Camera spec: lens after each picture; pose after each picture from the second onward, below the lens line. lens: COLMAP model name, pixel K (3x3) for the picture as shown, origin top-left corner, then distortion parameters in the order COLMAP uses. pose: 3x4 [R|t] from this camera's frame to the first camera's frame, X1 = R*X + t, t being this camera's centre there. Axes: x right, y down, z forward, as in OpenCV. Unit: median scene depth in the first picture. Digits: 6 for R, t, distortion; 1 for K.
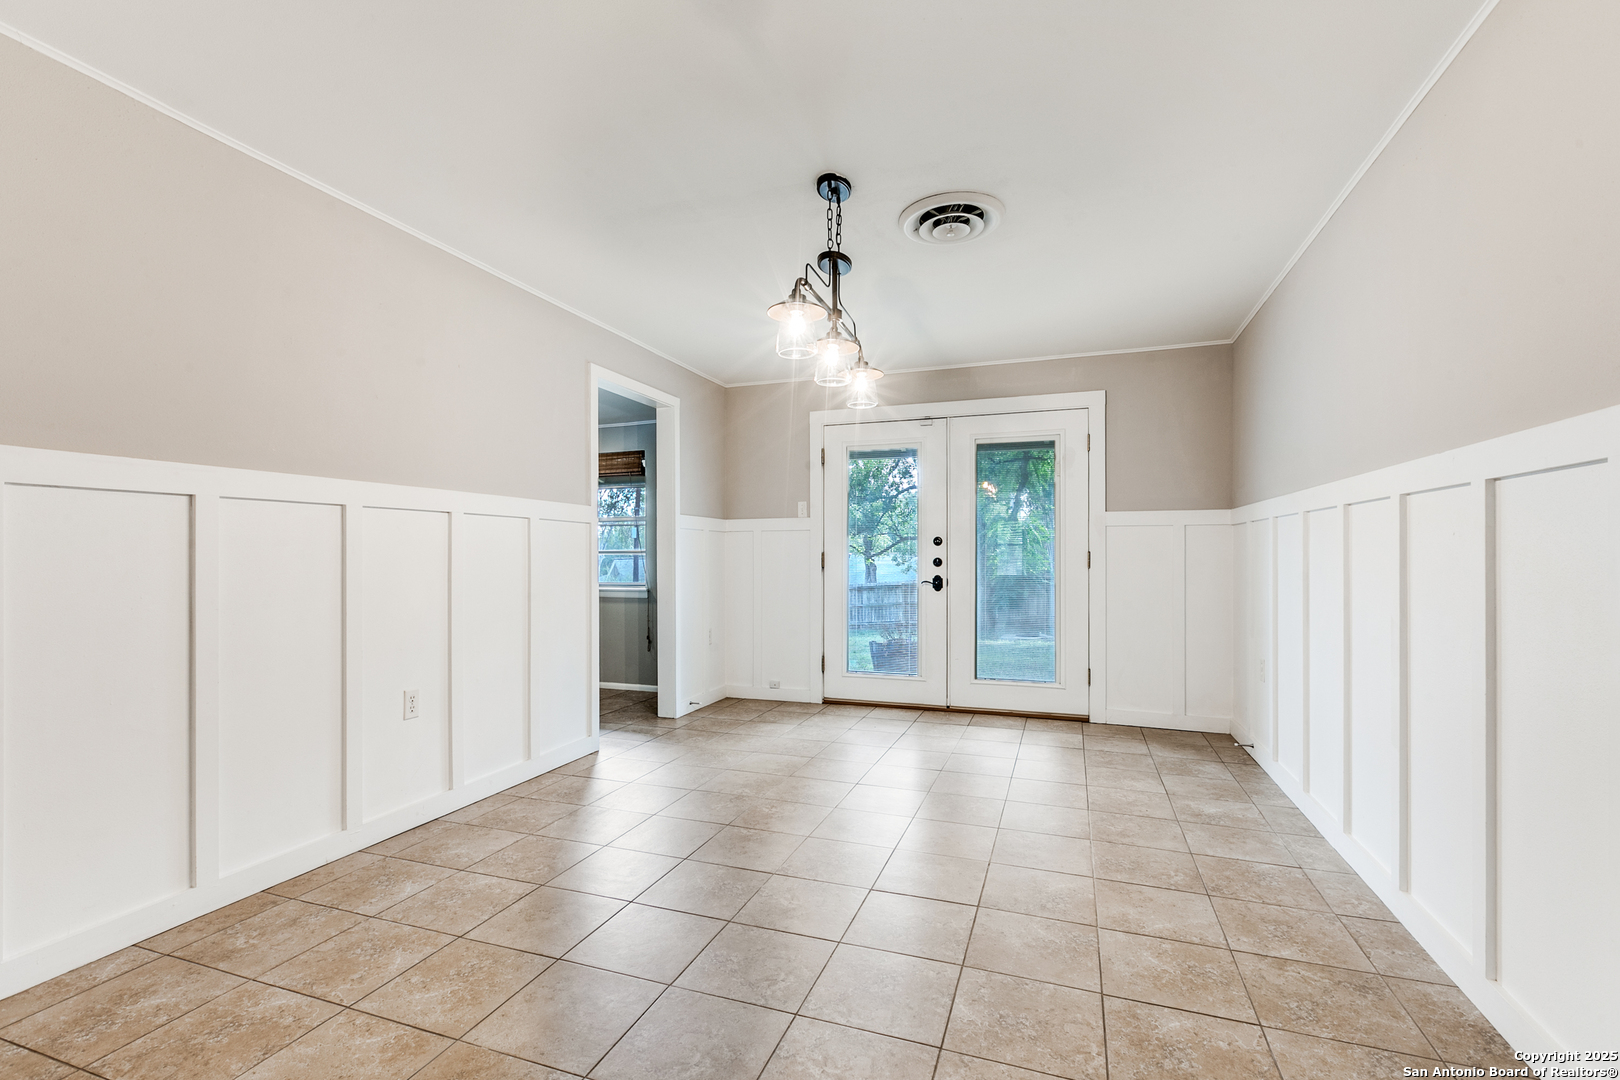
lens RADIAL K [[721.5, 0, 801.2], [0, 721.5, 546.4], [0, 0, 1]] dist [0.000343, -0.000267]
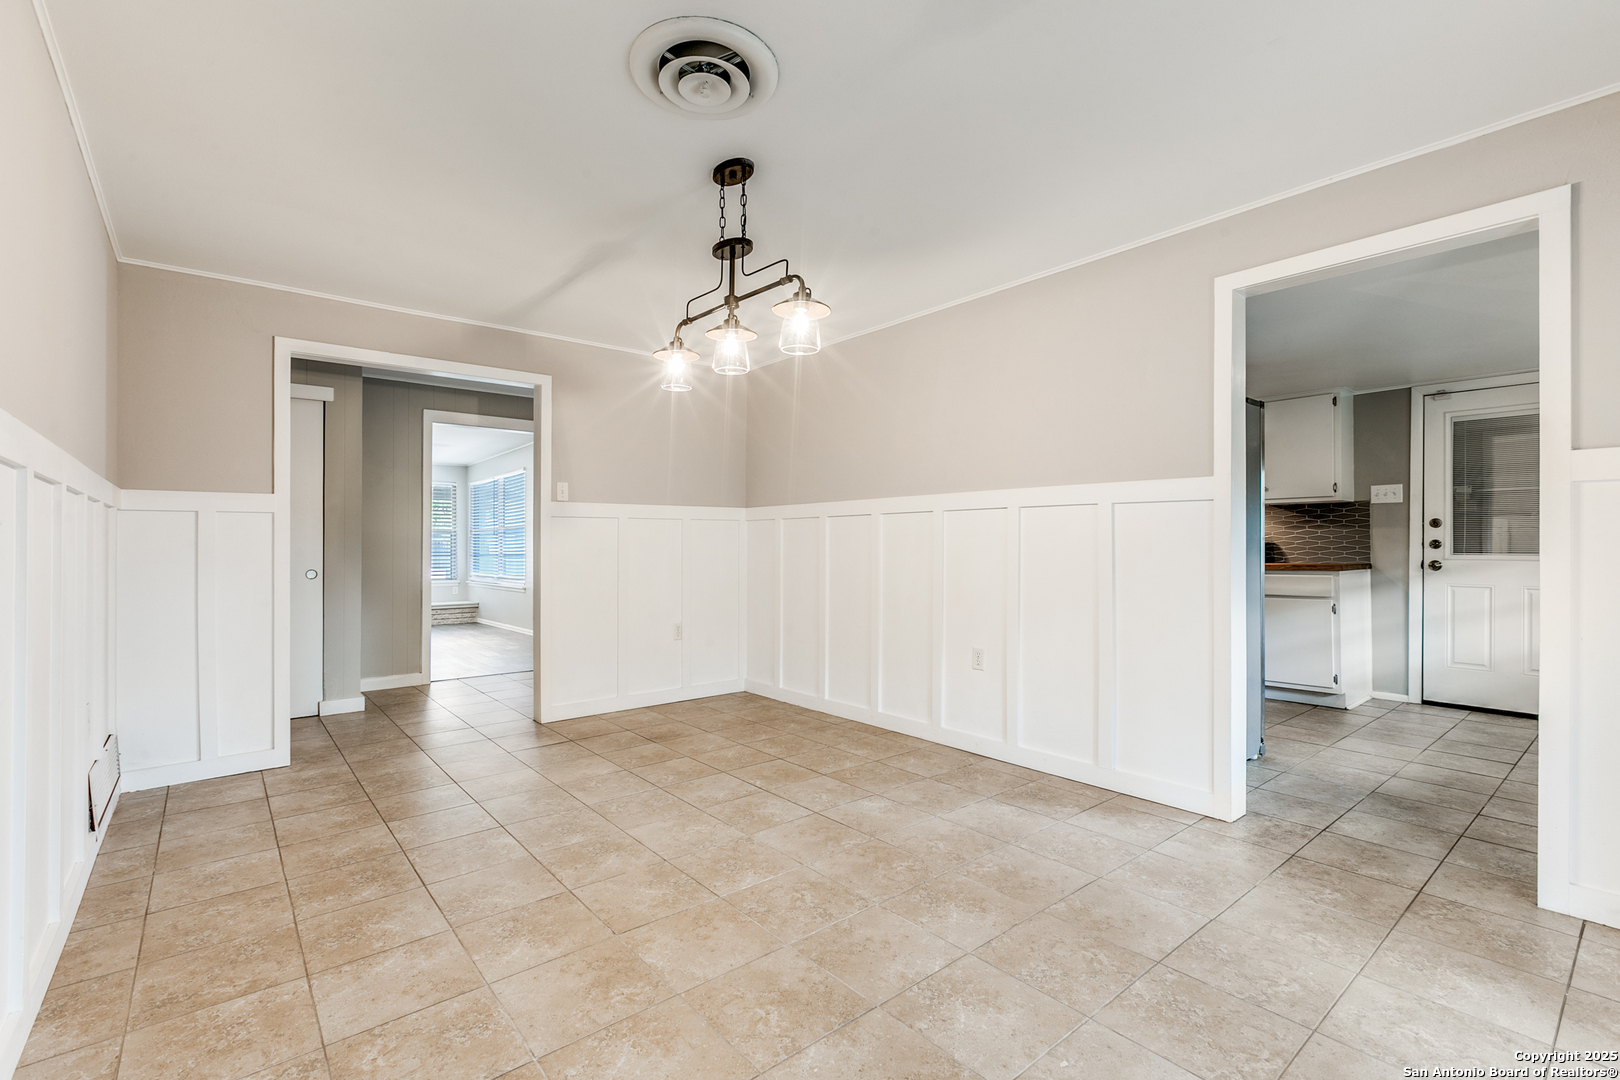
lens RADIAL K [[721.5, 0, 801.2], [0, 721.5, 546.4], [0, 0, 1]] dist [0.000343, -0.000267]
pose [[-0.504962, 0.006118, -0.863120, 1.001309], [0.014393, 0.999896, -0.001333, 0.020243], [0.863022, -0.013096, -0.504997, 1.890080]]
